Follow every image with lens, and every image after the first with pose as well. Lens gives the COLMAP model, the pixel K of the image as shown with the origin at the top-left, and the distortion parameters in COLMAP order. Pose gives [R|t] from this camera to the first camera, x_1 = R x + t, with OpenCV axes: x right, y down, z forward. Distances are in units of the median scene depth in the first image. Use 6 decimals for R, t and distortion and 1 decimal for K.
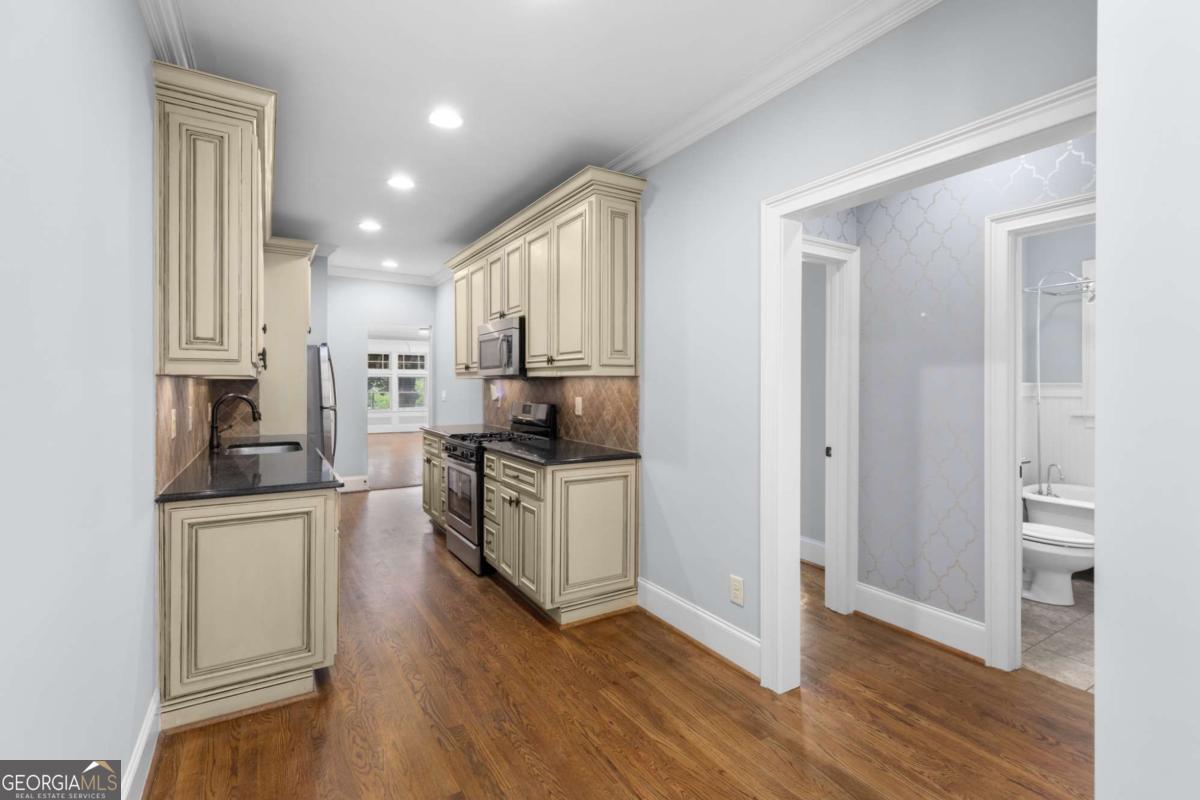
lens RADIAL K [[554.5, 0, 596.6], [0, 554.5, 387.2], [0, 0, 1]] dist [0.001764, 0.000385]
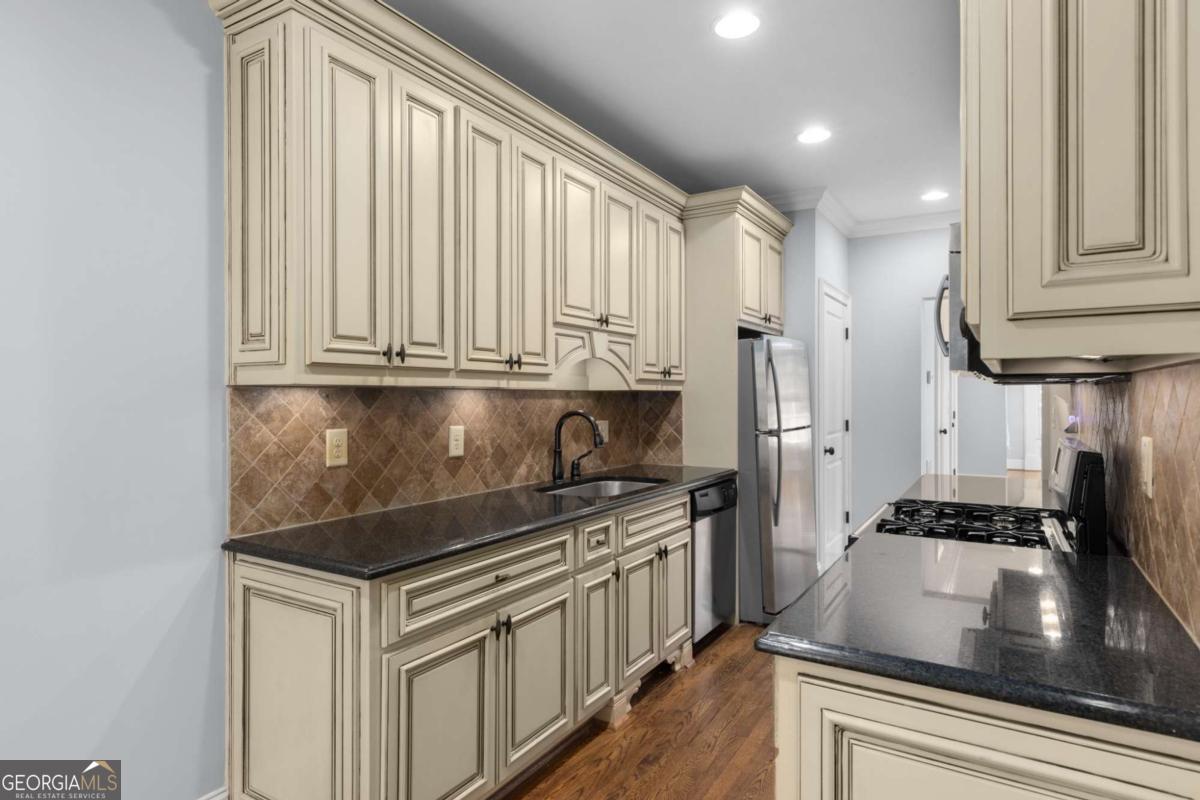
lens RADIAL K [[660.0, 0, 601.0], [0, 660.0, 396.6], [0, 0, 1]] dist [0.000939, 0.000114]
pose [[0.460957, -0.004068, -0.887413, 0.156844], [-0.001774, 0.999983, -0.005506, -0.001474], [0.887421, 0.004112, 0.460942, 0.582233]]
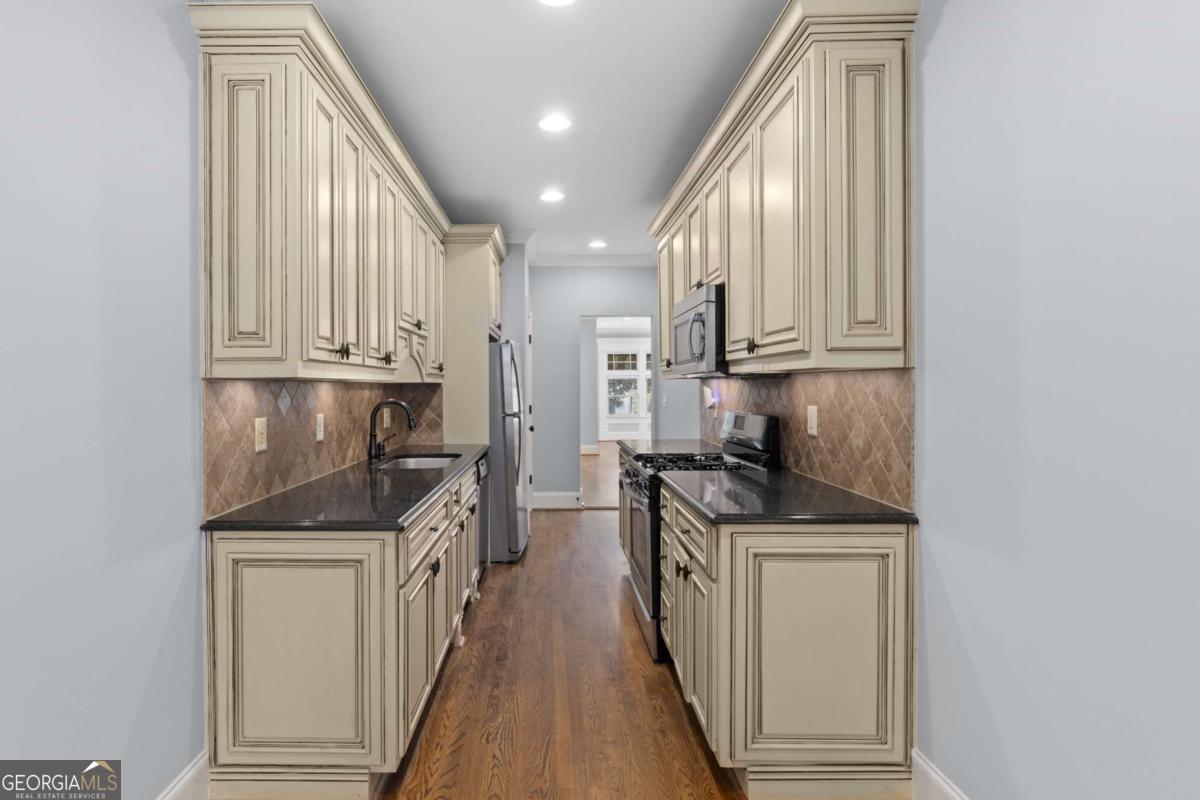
lens RADIAL K [[608.3, 0, 534.0], [0, 608.3, 390.9], [0, 0, 1]] dist [-0.003856, -0.000371]
pose [[0.842423, -0.005167, -0.538793, 0.072410], [0.006244, 0.999980, 0.000173, -0.000266], [0.538781, -0.003510, 0.842438, 0.276517]]
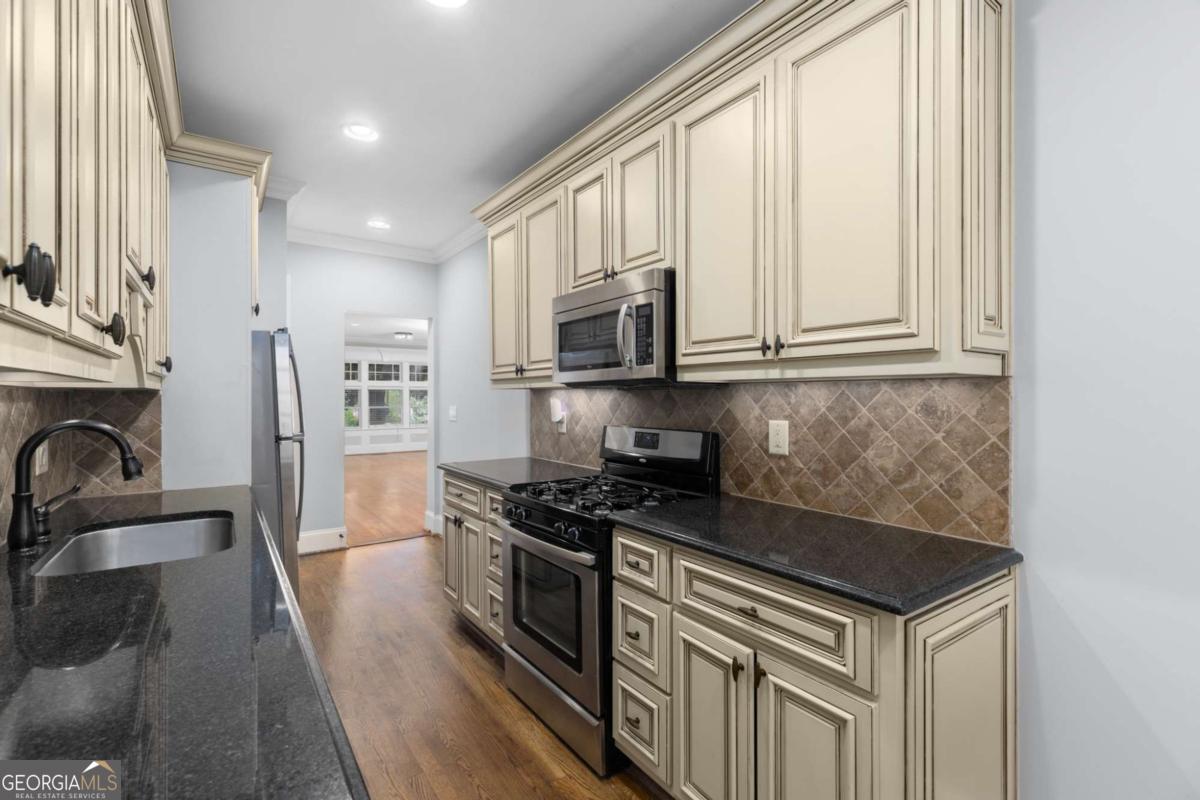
lens RADIAL K [[543.2, 0, 593.0], [0, 543.2, 395.2], [0, 0, 1]] dist [0.000953, 0.000193]
pose [[0.997722, -0.004248, 0.067324, -0.252663], [0.004837, 0.999951, -0.008590, -0.002436], [-0.067284, 0.008896, 0.997694, 0.506693]]
